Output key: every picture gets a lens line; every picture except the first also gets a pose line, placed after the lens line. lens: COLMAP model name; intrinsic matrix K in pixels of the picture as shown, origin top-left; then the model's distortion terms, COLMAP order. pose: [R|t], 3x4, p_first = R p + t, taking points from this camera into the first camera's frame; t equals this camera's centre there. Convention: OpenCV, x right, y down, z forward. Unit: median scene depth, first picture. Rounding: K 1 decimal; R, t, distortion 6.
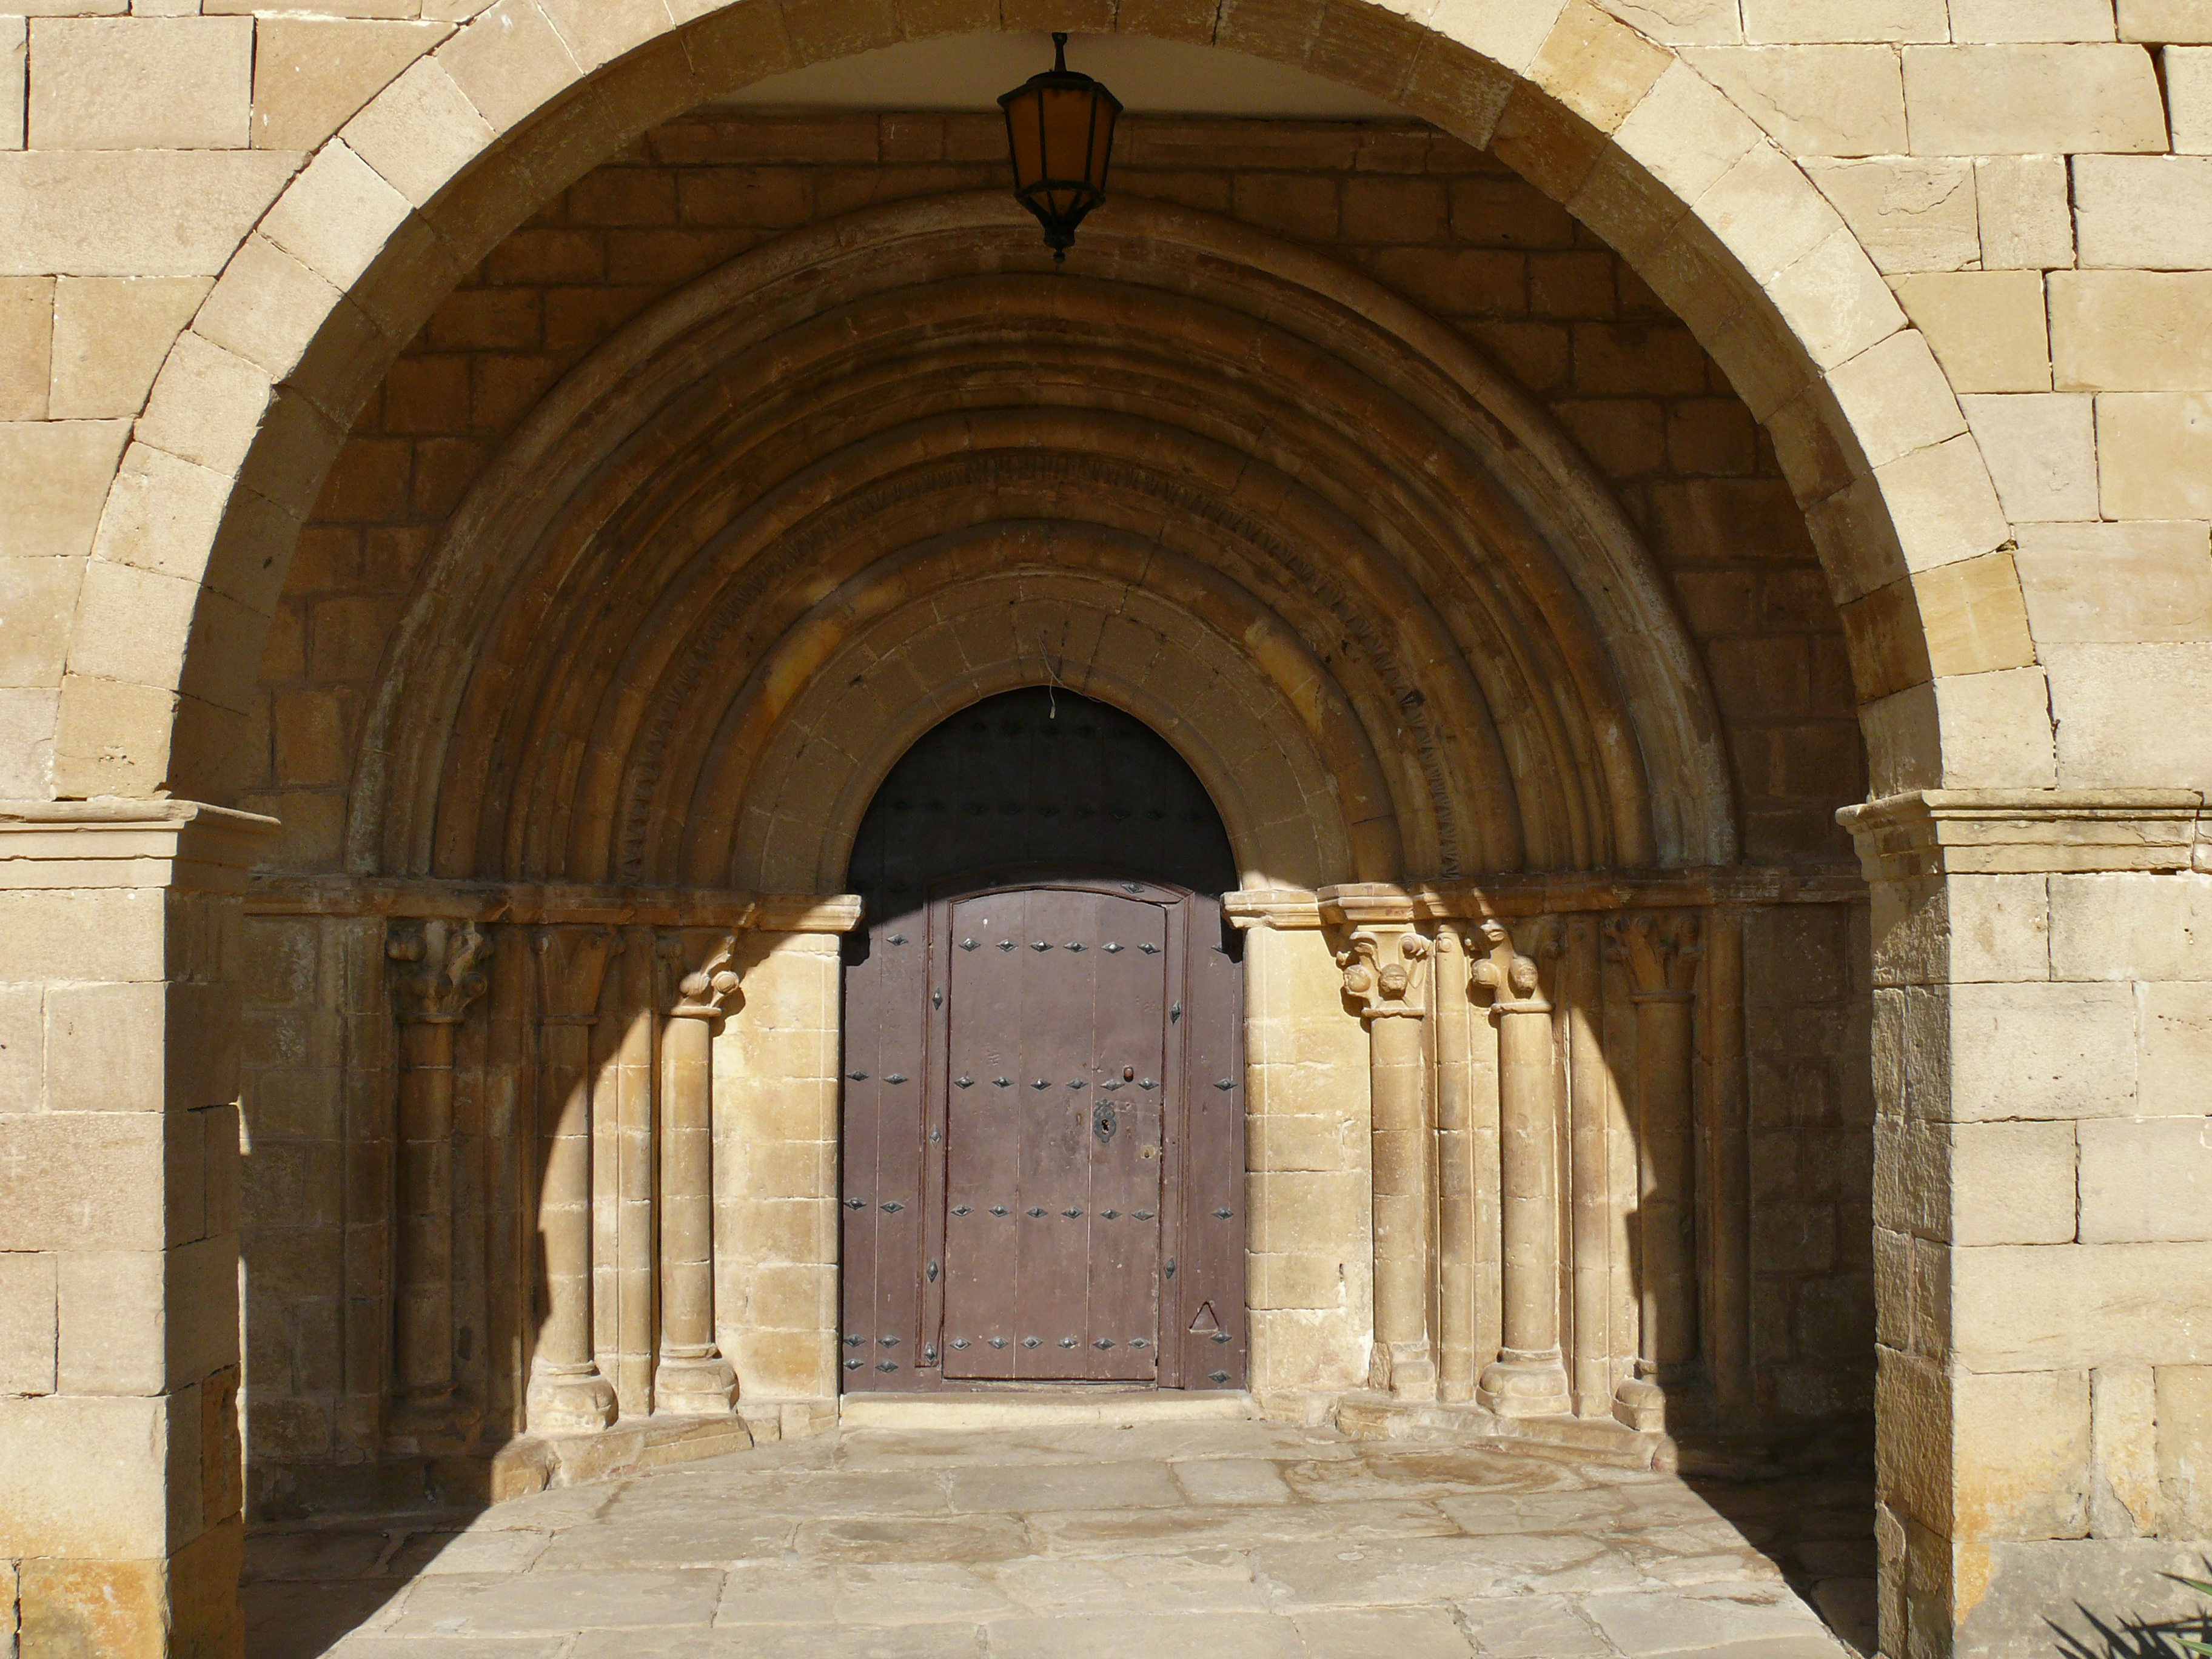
lens RADIAL K [[2257.4, 0, 1104.9], [0, 2257.4, 832.0], [0, 0, 1]] dist [-0.130729, 0.000000]
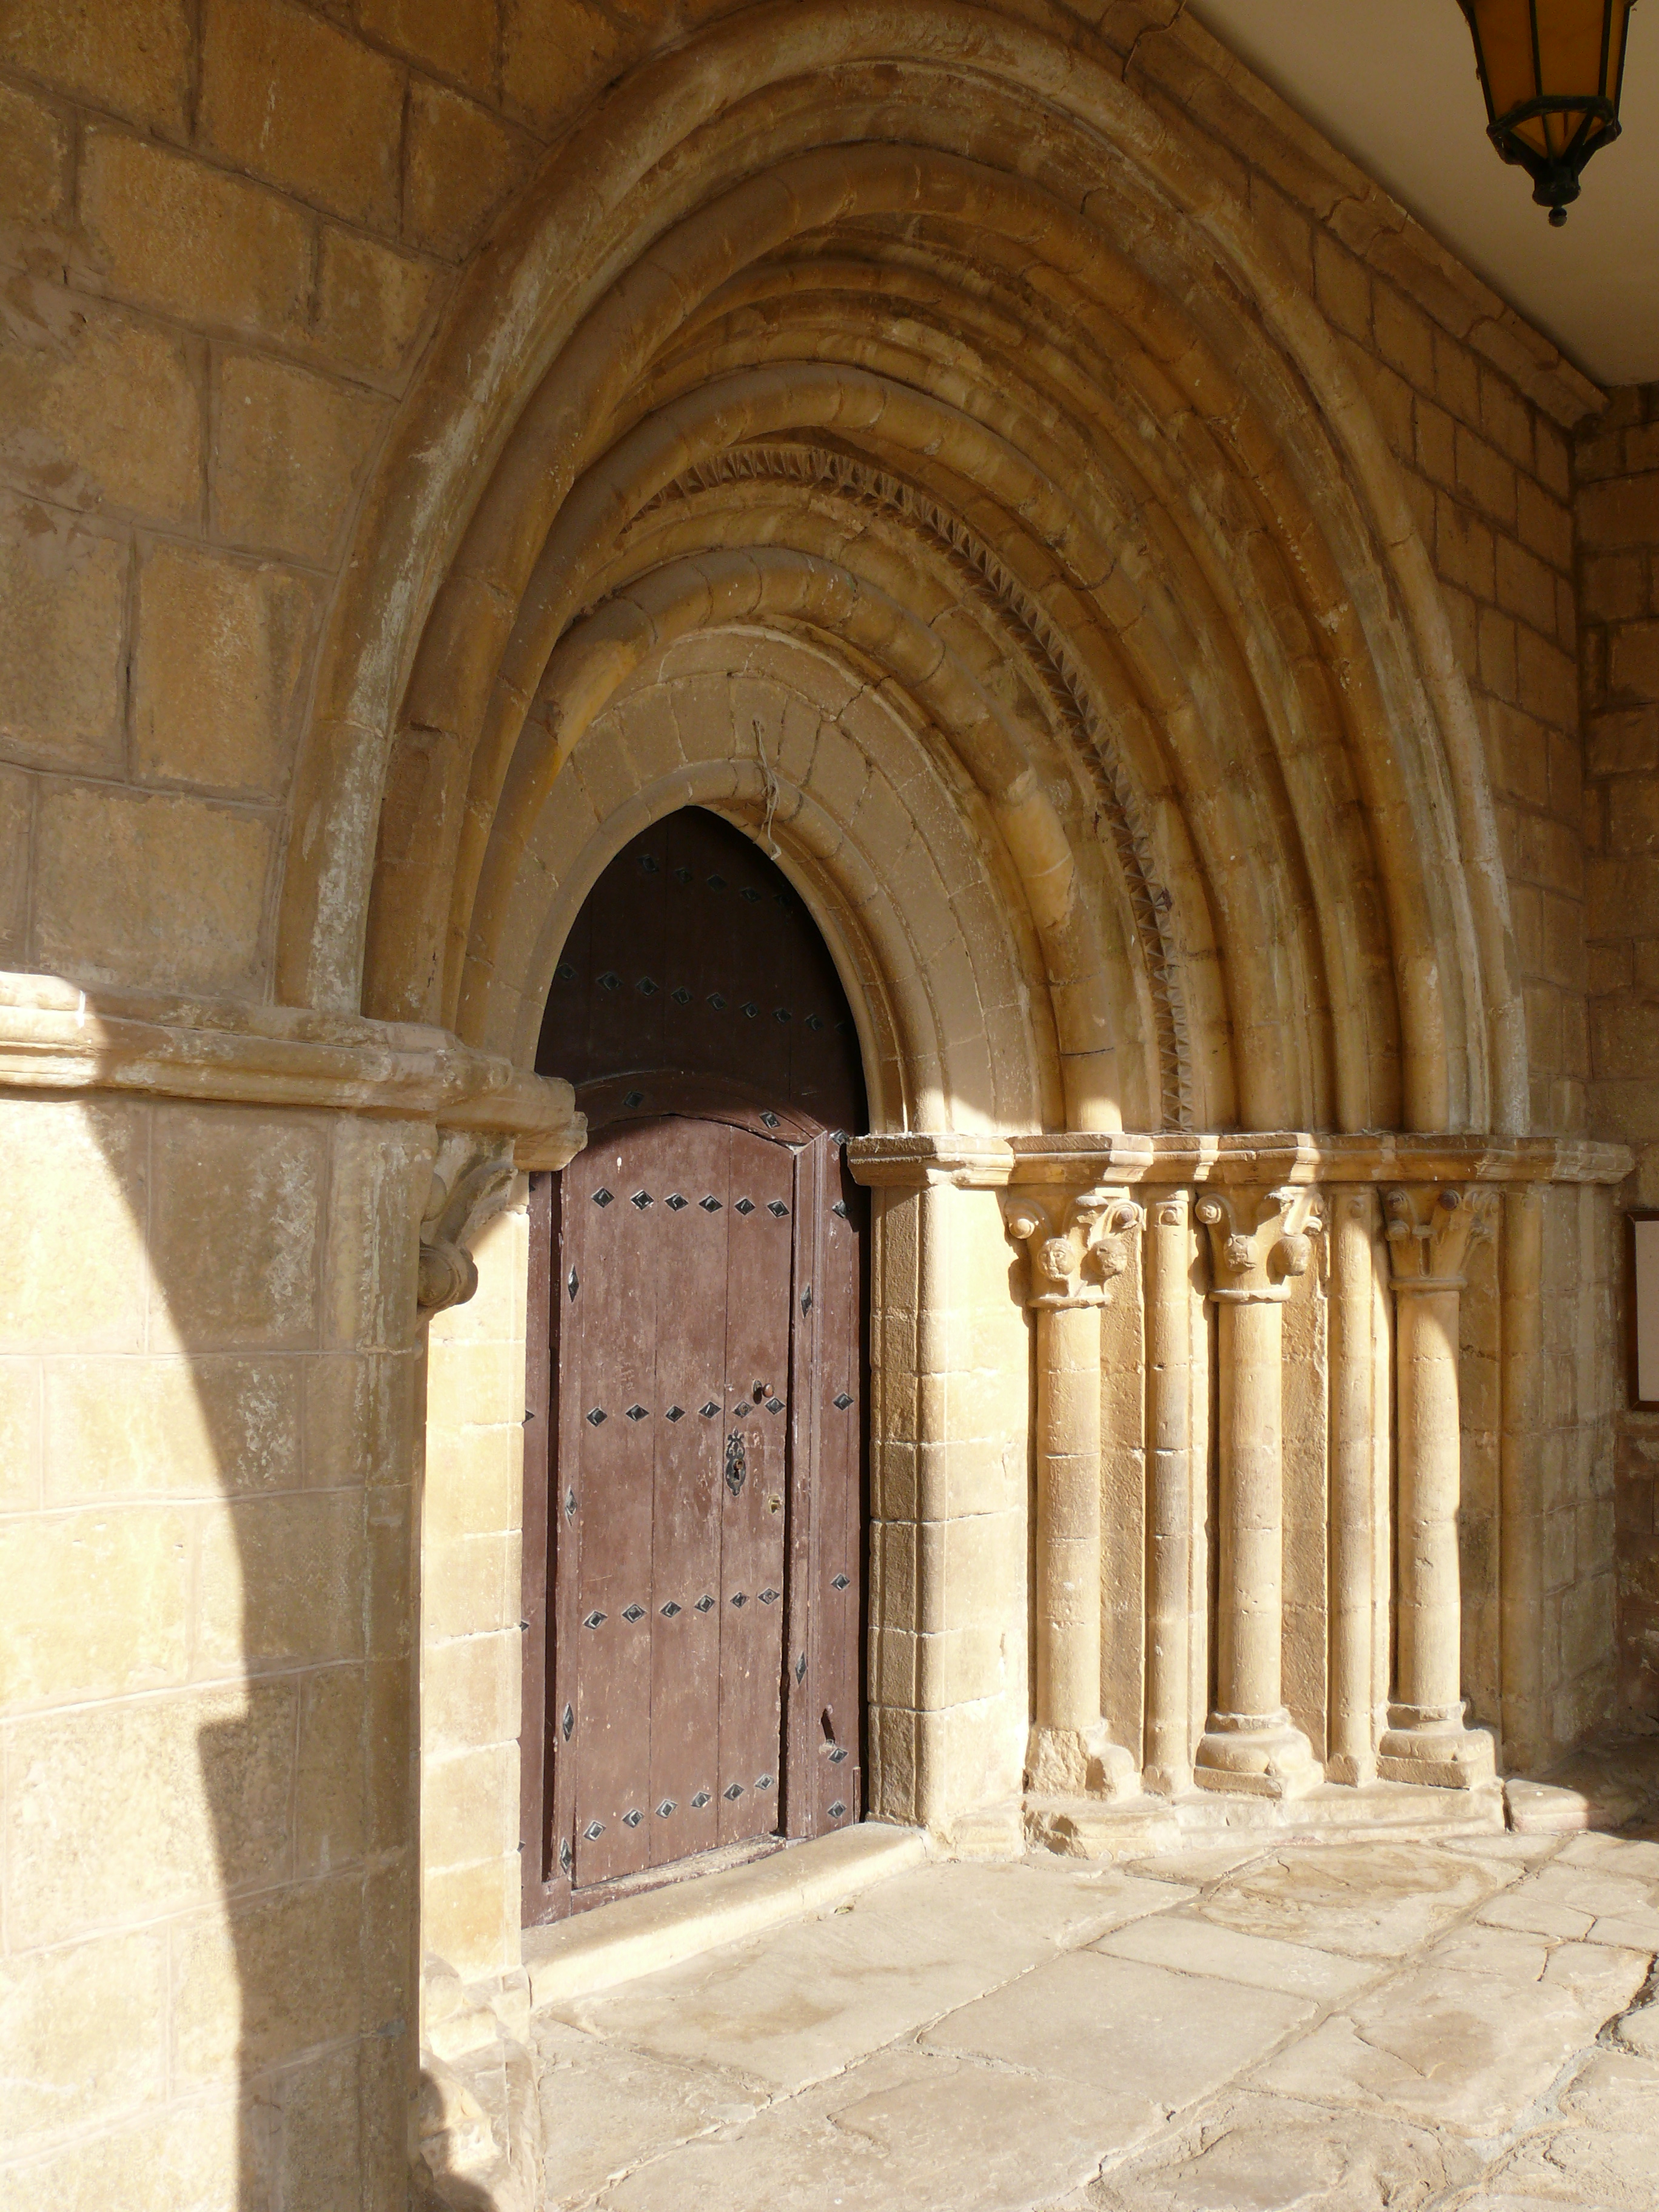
lens RADIAL K [[2219.4, 0, 829.4], [0, 2219.4, 1099.7], [0, 0, 1]] dist [-0.120024, 0.000000]
pose [[0.670396, 0.056847, 0.739823, -0.569216], [-0.064218, 0.997765, -0.018475, 0.035496], [-0.739219, -0.035125, 0.672548, 0.637059]]
